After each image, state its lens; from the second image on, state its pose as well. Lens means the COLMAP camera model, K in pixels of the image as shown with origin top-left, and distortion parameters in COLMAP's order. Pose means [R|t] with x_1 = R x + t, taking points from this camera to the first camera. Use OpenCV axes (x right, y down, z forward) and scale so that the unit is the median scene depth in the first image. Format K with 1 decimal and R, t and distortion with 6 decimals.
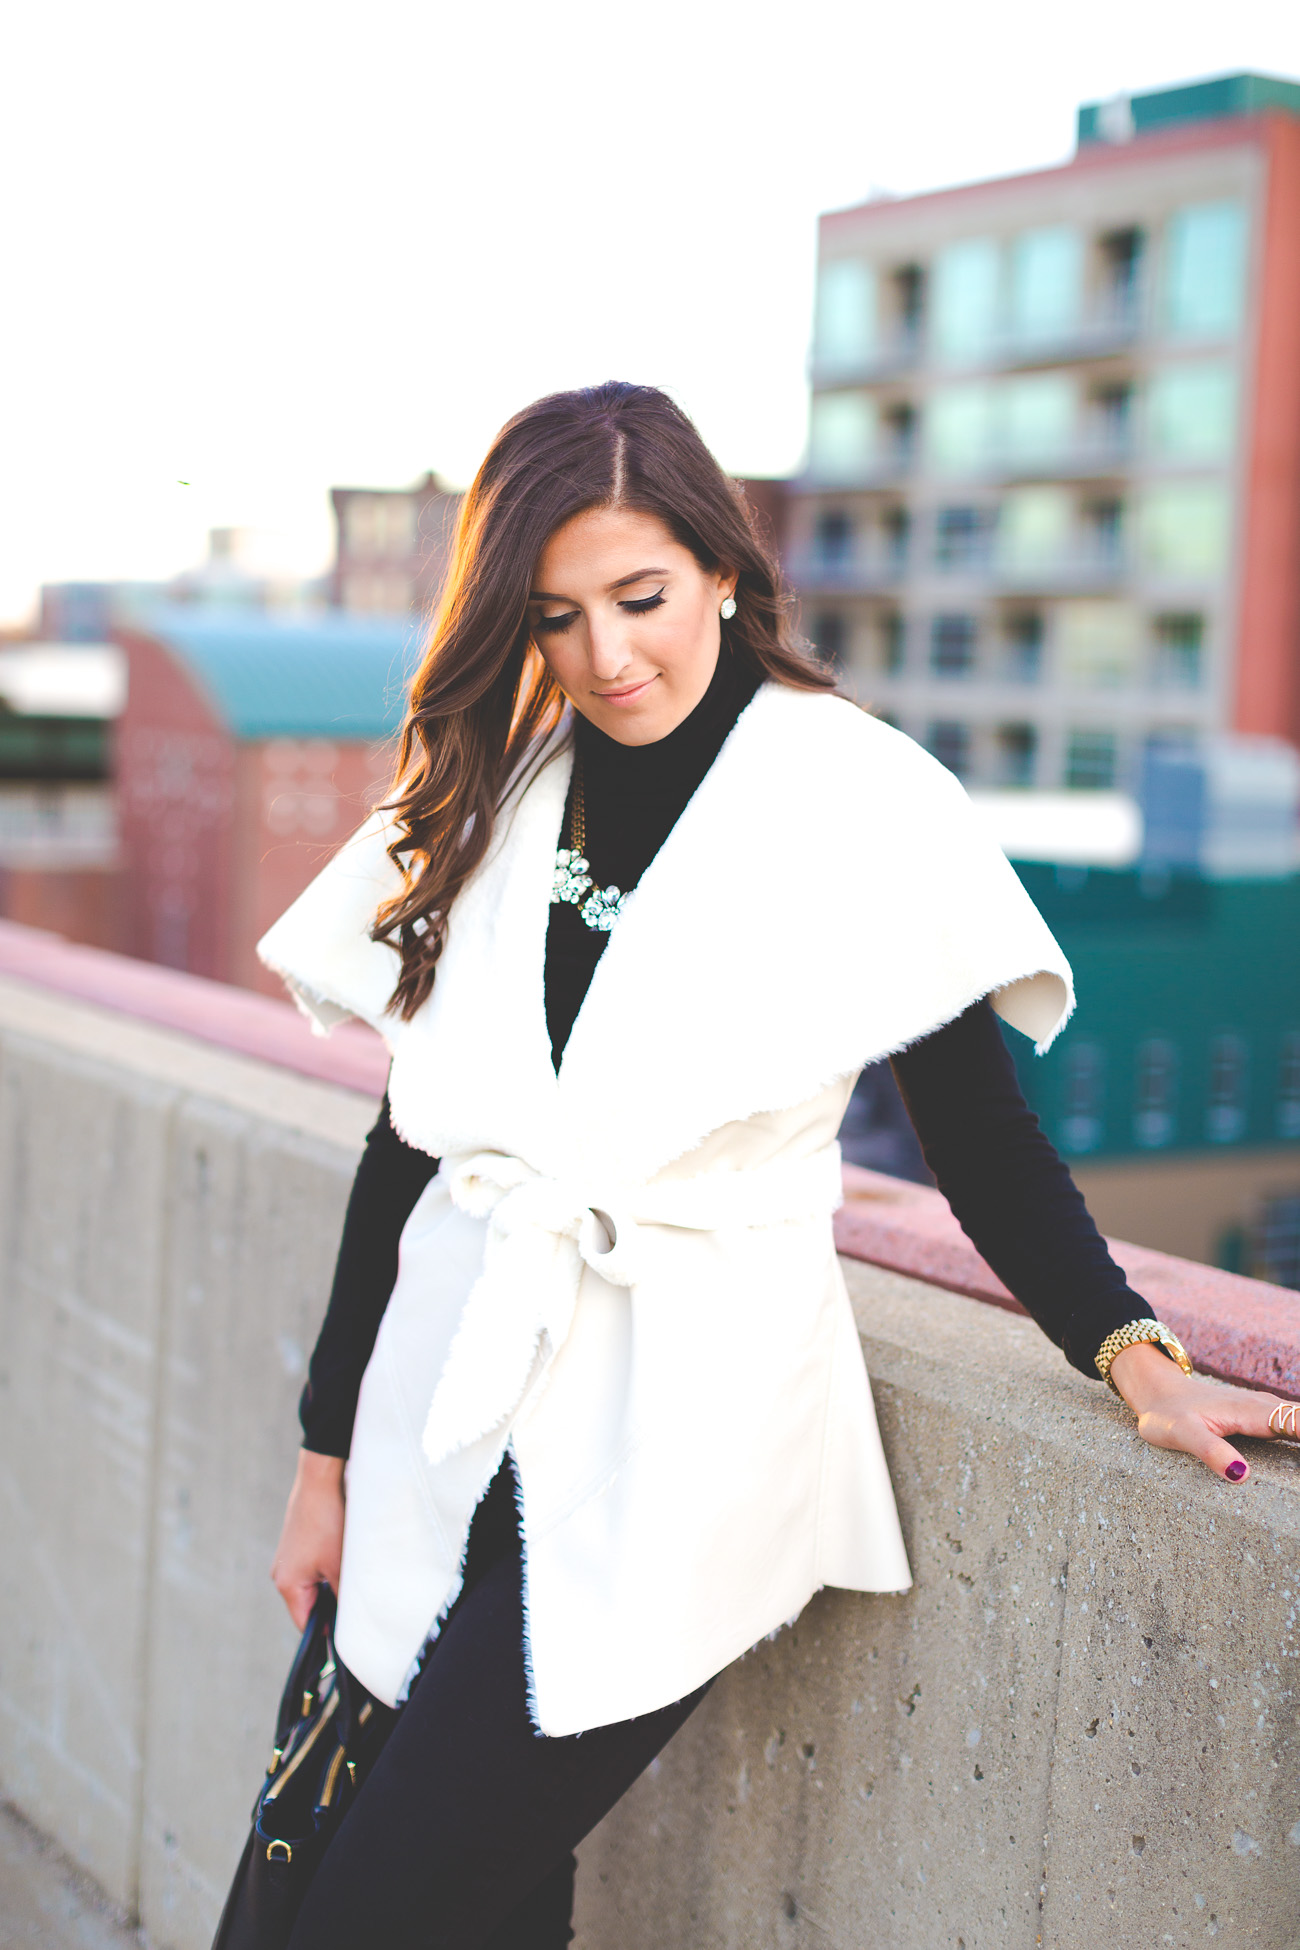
lens RADIAL K [[2690.8, 0, 647.8], [0, 2690.8, 1037.0], [0, 0, 1]] dist [0.000602, 0.008845]
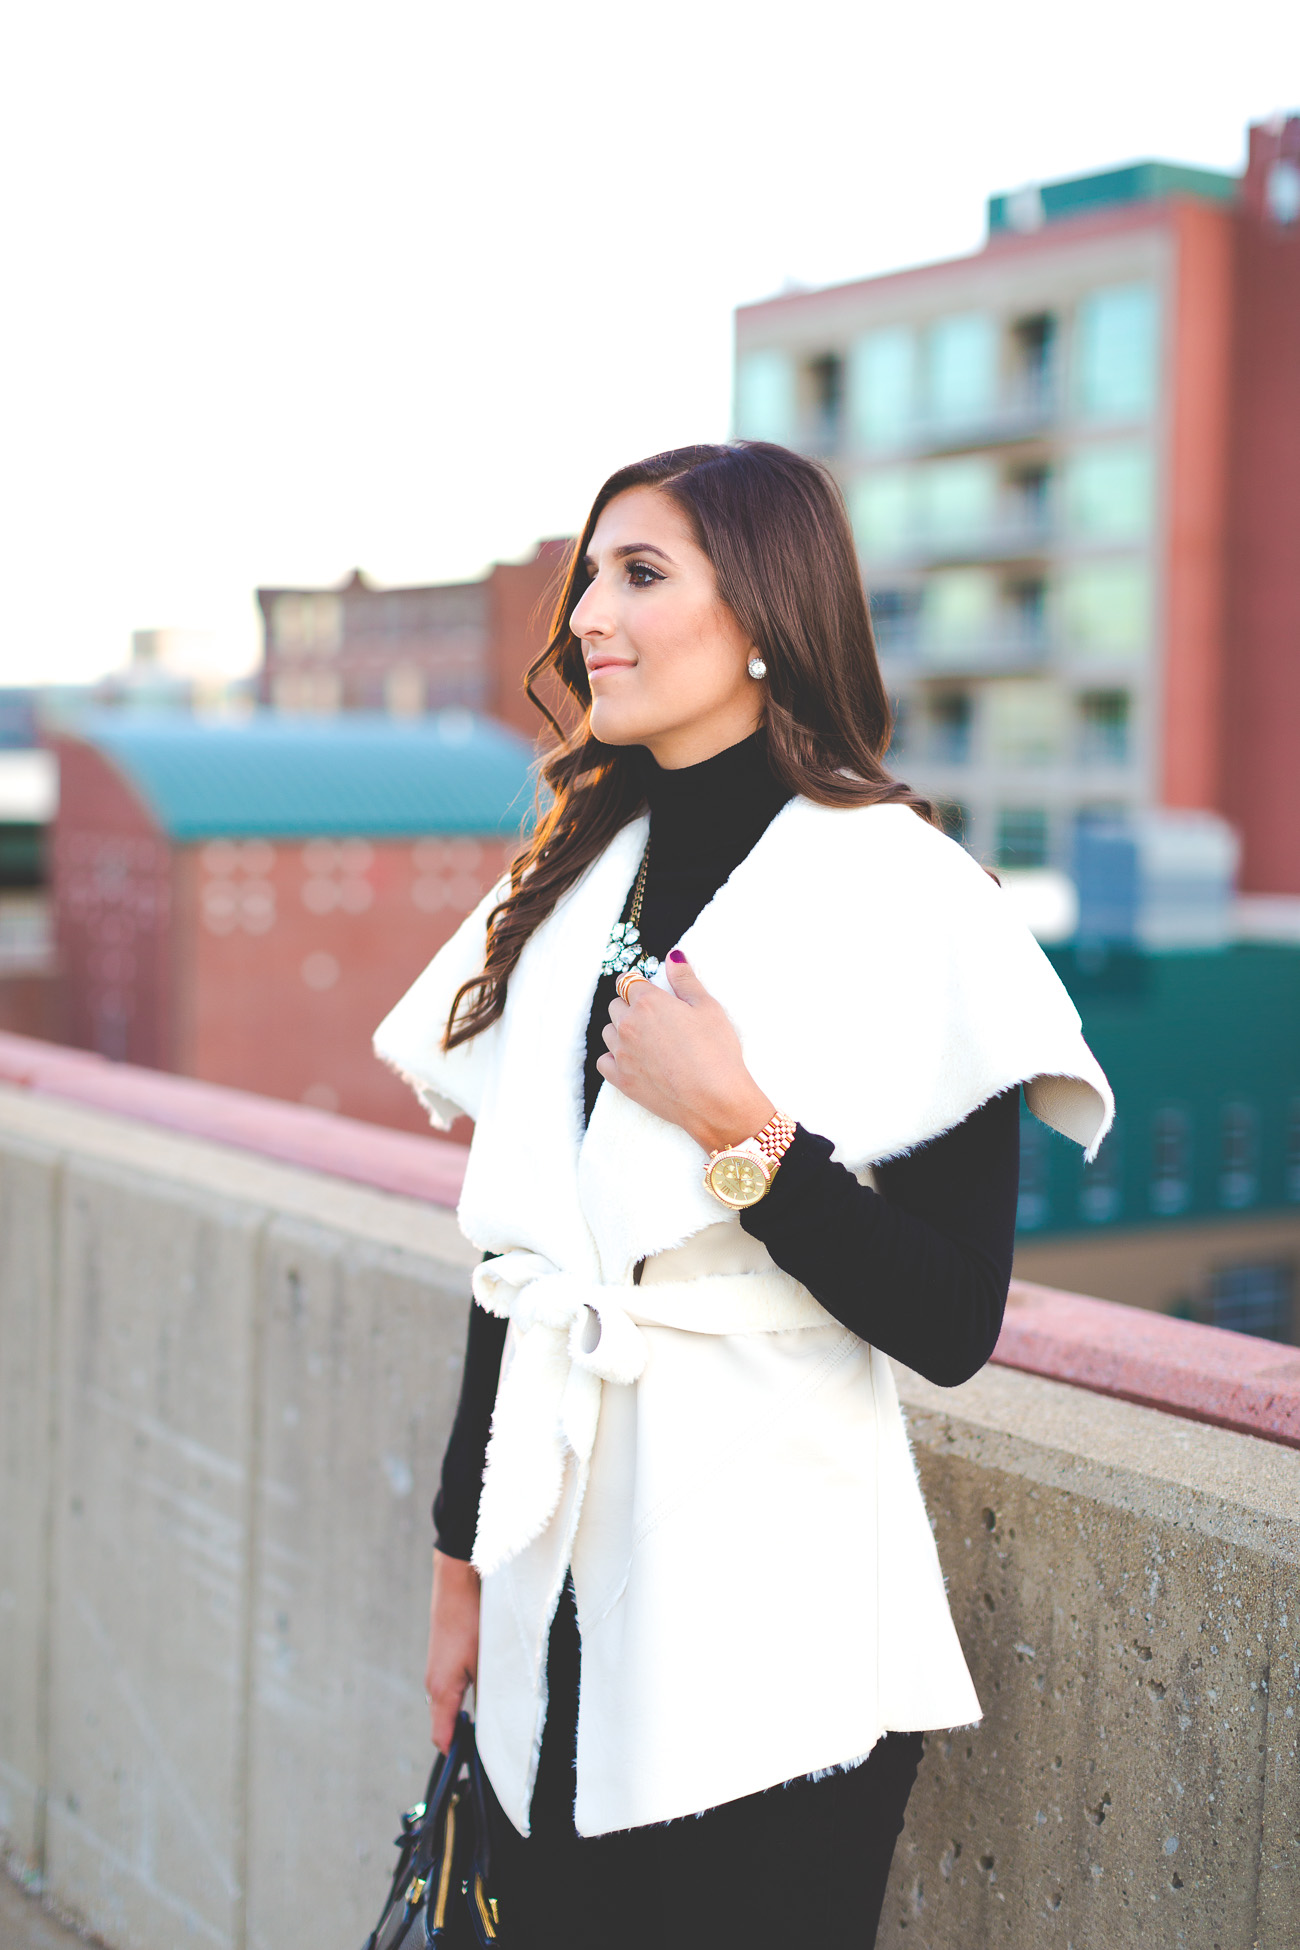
lens RADIAL K [[2690.8, 0, 647.8], [0, 2690.8, 1037.0], [0, 0, 1]] dist [0.000602, 0.008845]
pose [[0.999289, -0.029179, 0.023895, -0.052205], [0.029945, 0.999027, -0.032369, -0.007552], [-0.022927, 0.033062, 0.999190, -0.001692]]
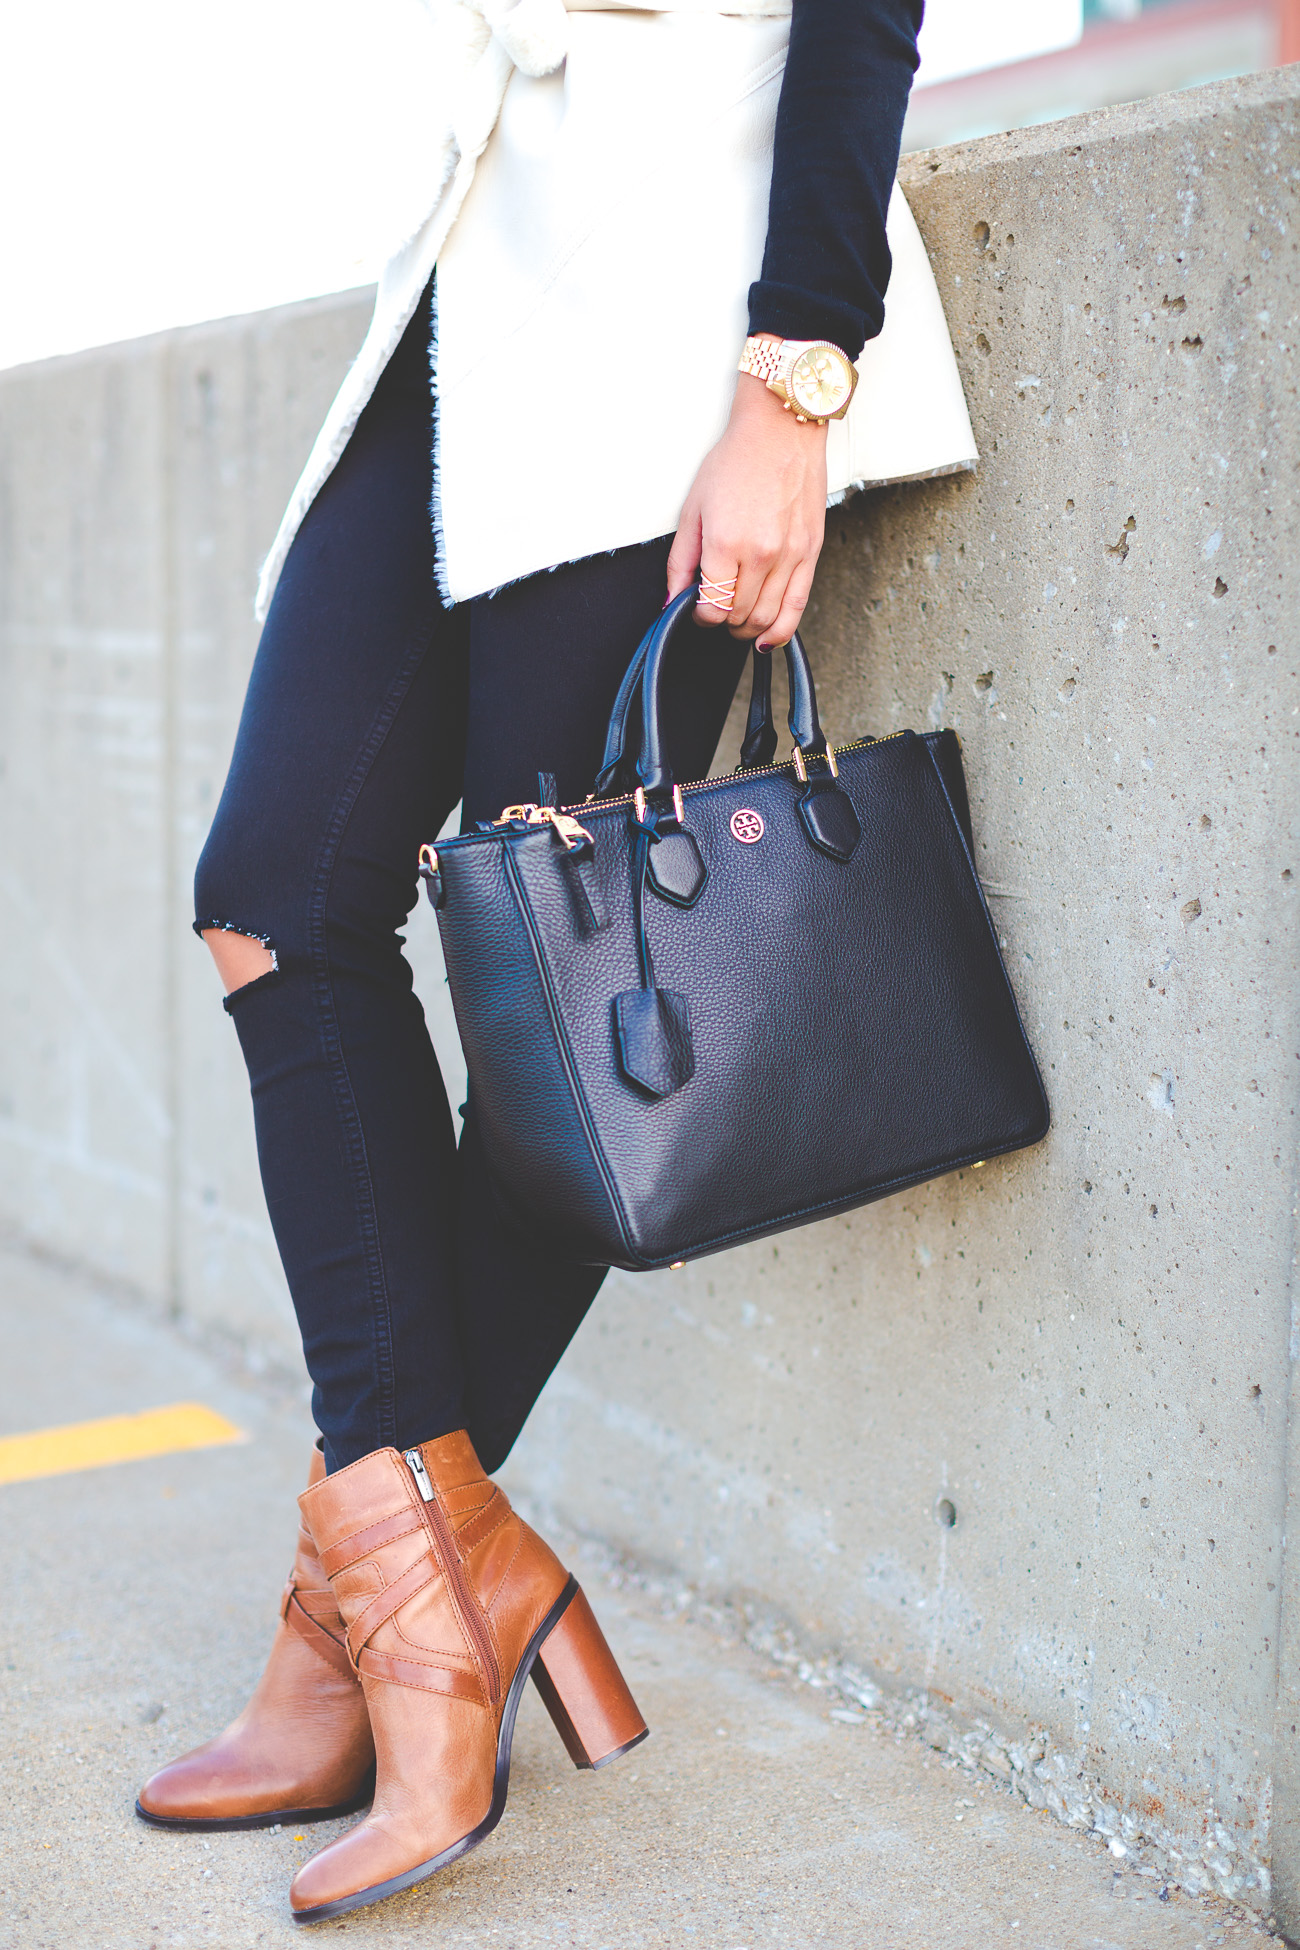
lens RADIAL K [[2690.8, 0, 647.8], [0, 2690.8, 1037.0], [0, 0, 1]] dist [0.000602, 0.008845]
pose [[0.998822, -0.046620, -0.013469, -0.021875], [0.046904, 0.998666, 0.021611, 0.224115], [0.012443, -0.022217, 0.999676, 0.132618]]
